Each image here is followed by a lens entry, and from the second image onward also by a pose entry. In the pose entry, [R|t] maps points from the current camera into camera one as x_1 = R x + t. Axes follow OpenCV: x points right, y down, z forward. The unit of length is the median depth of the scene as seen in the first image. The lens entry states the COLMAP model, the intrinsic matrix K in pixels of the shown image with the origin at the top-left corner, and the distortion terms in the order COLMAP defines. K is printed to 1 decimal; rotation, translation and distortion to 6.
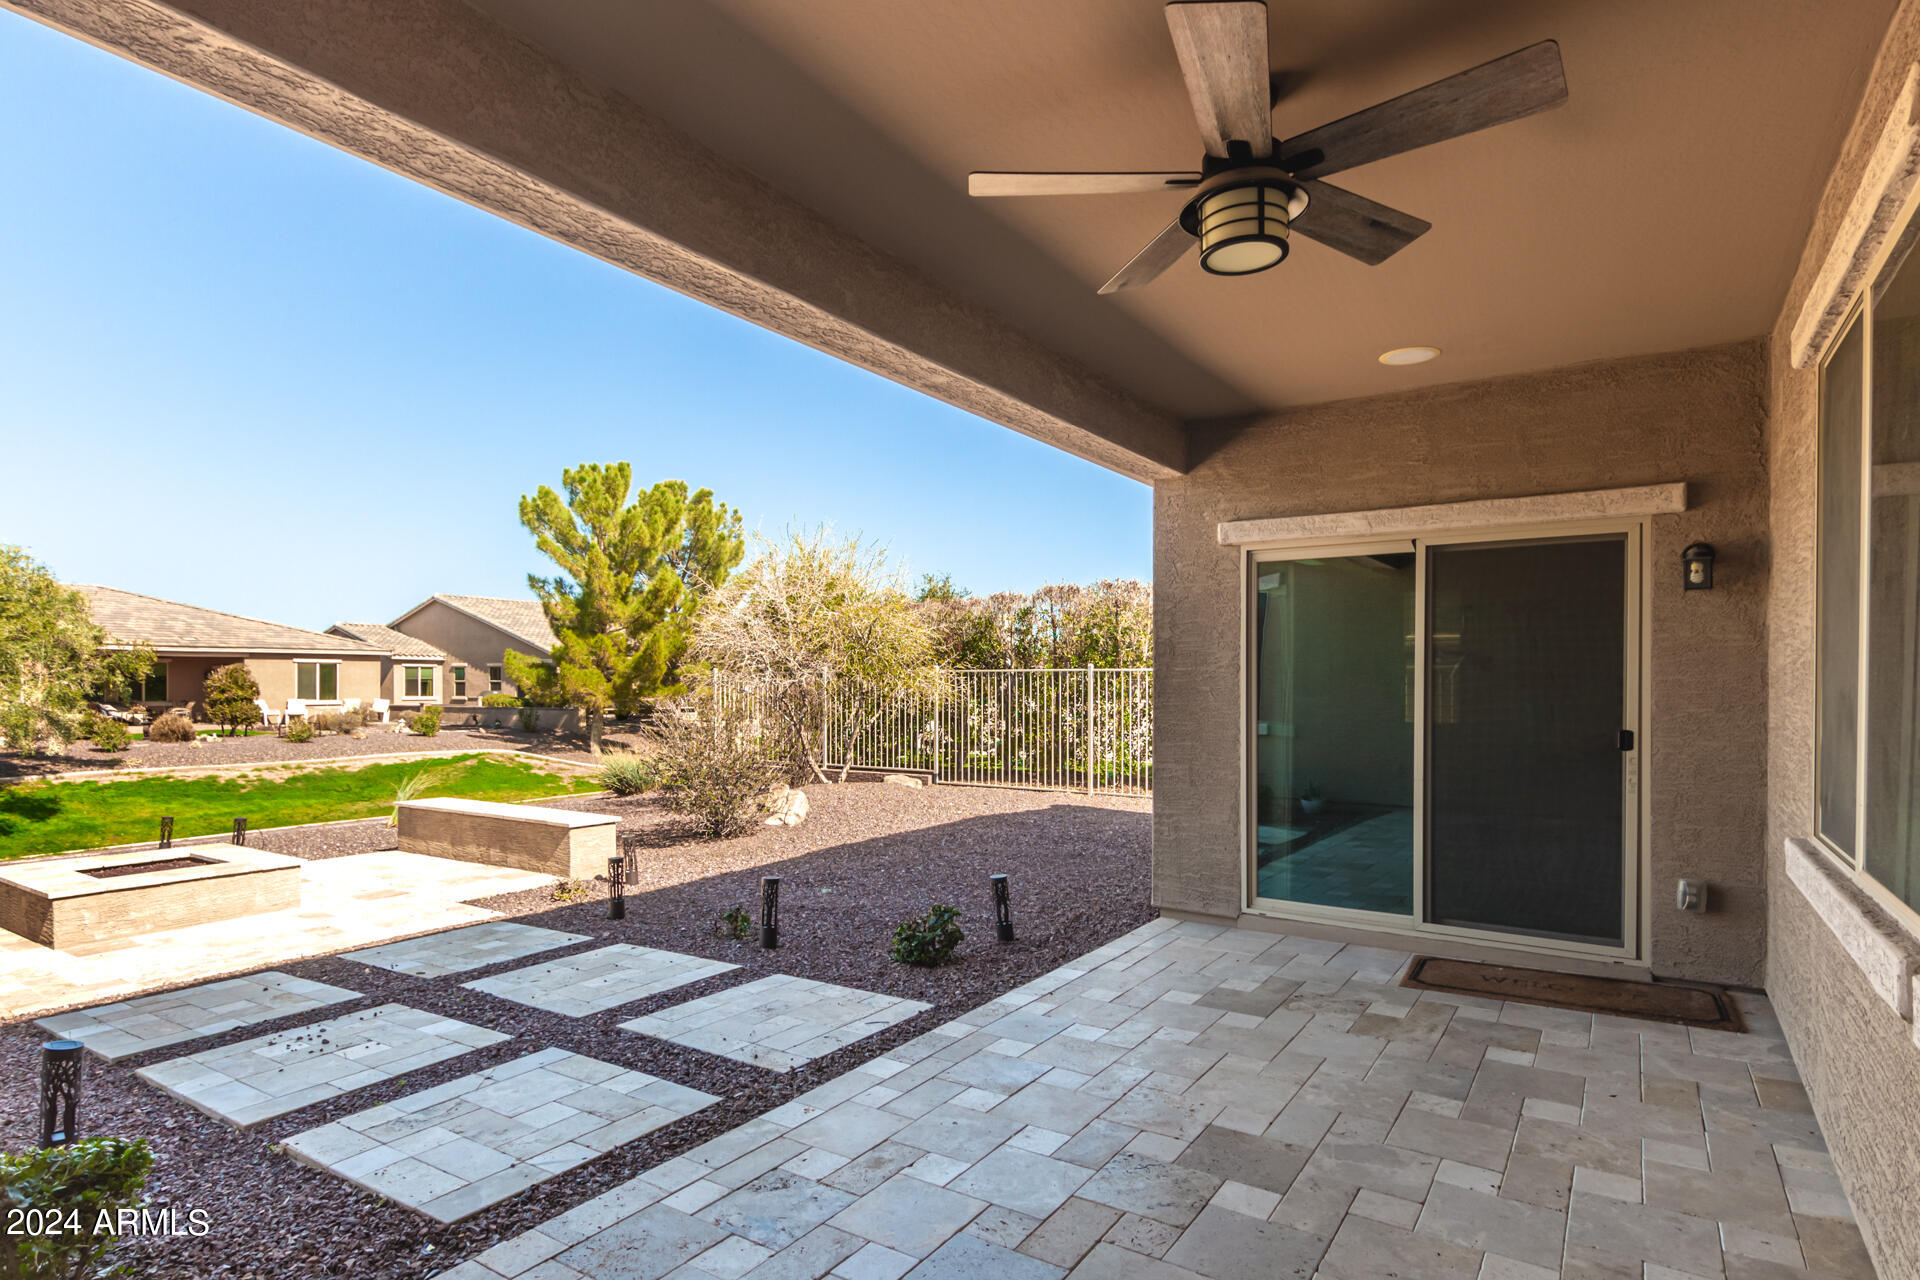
lens RADIAL K [[1126.3, 0, 962.0], [0, 1126.3, 650.6], [0, 0, 1]] dist [-0.003412, -0.001103]
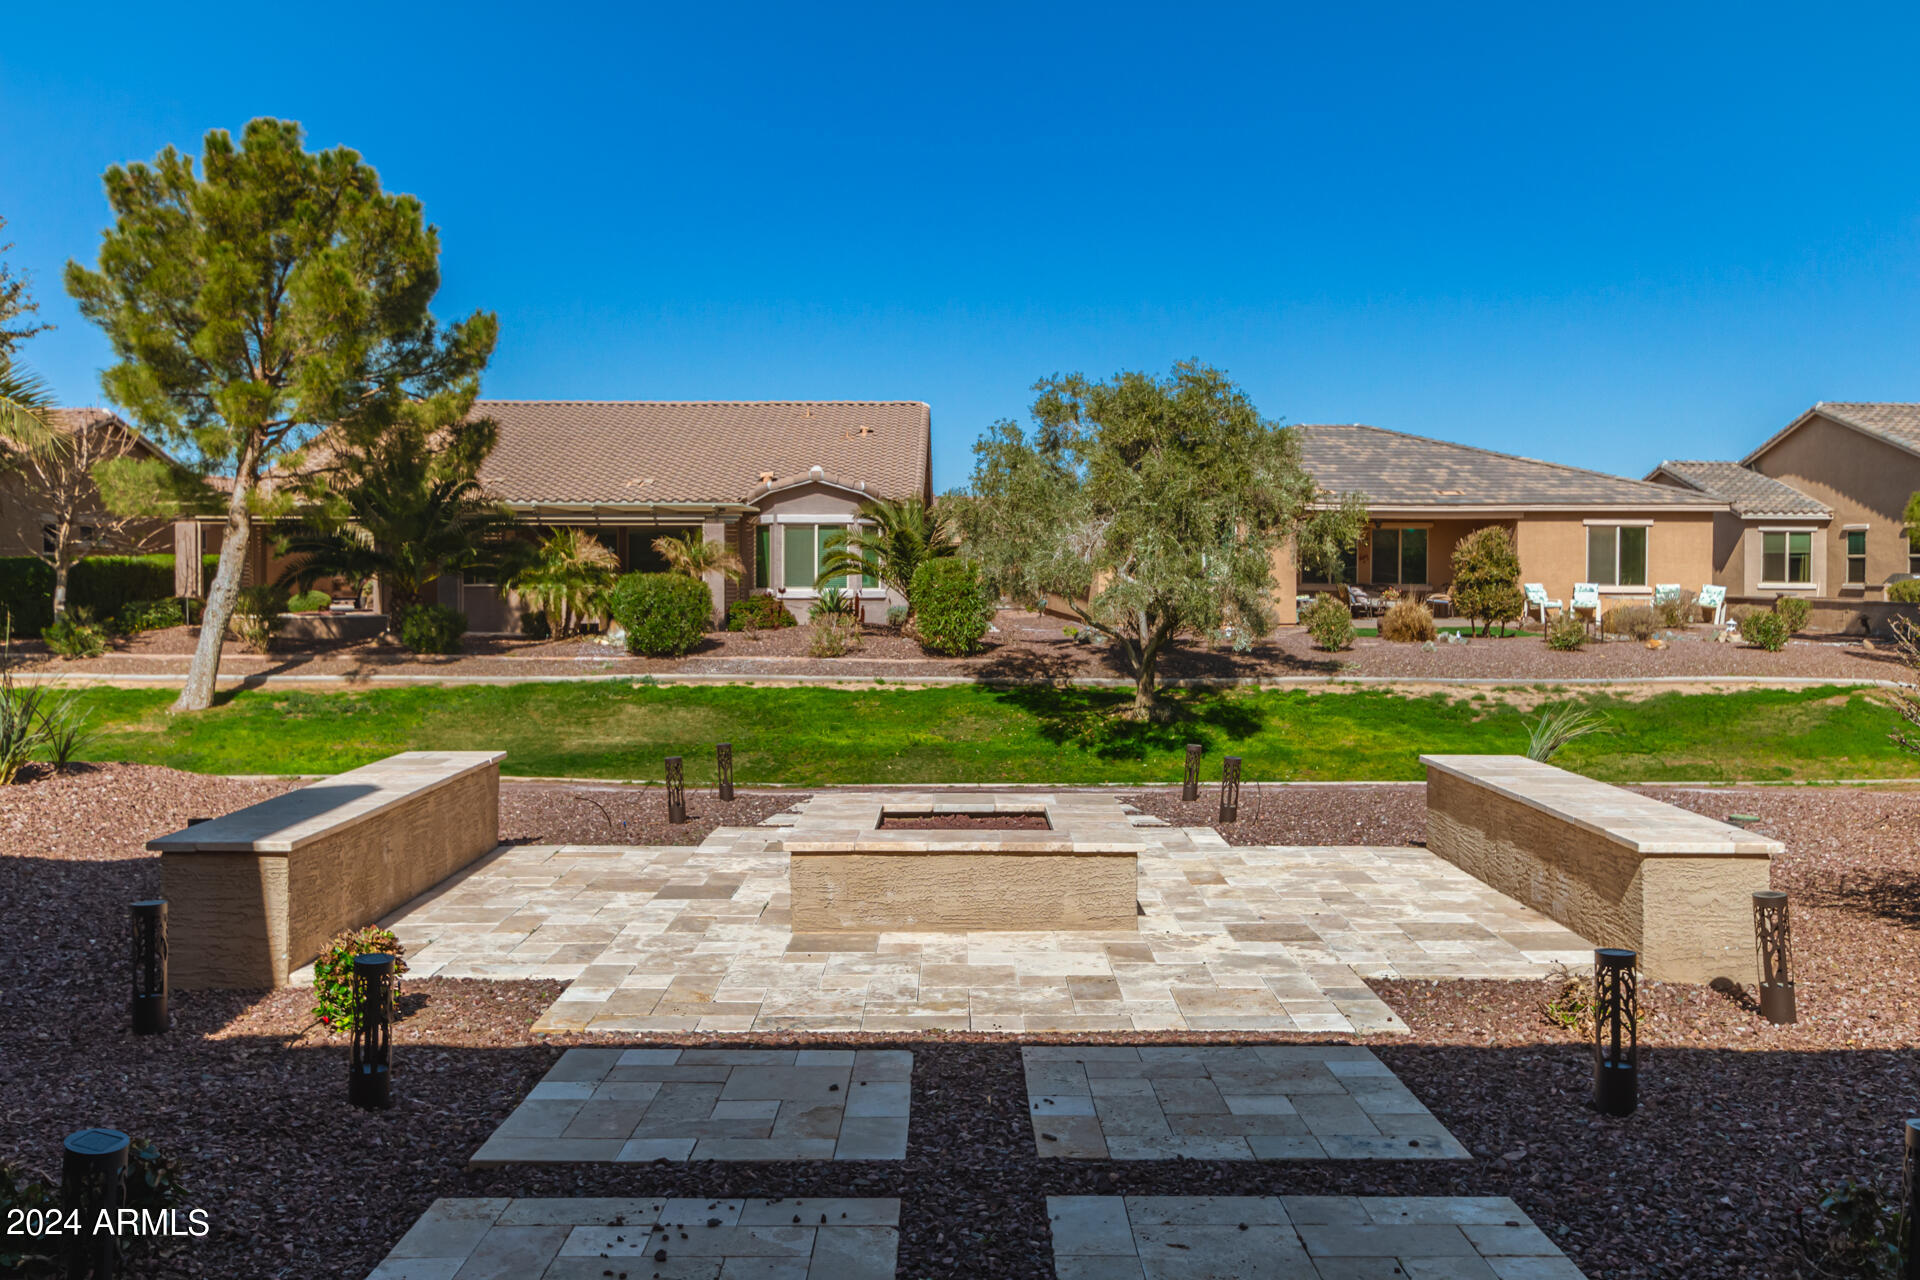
lens RADIAL K [[1741.5, 0, 934.0], [0, 1741.5, 574.9], [0, 0, 1]] dist [0.007147, -0.000385]
pose [[0.559734, 0.008956, -0.828624, 0.017767], [0.014777, 0.999675, 0.020787, 0.014324], [0.828541, -0.023880, 0.559419, 0.167885]]
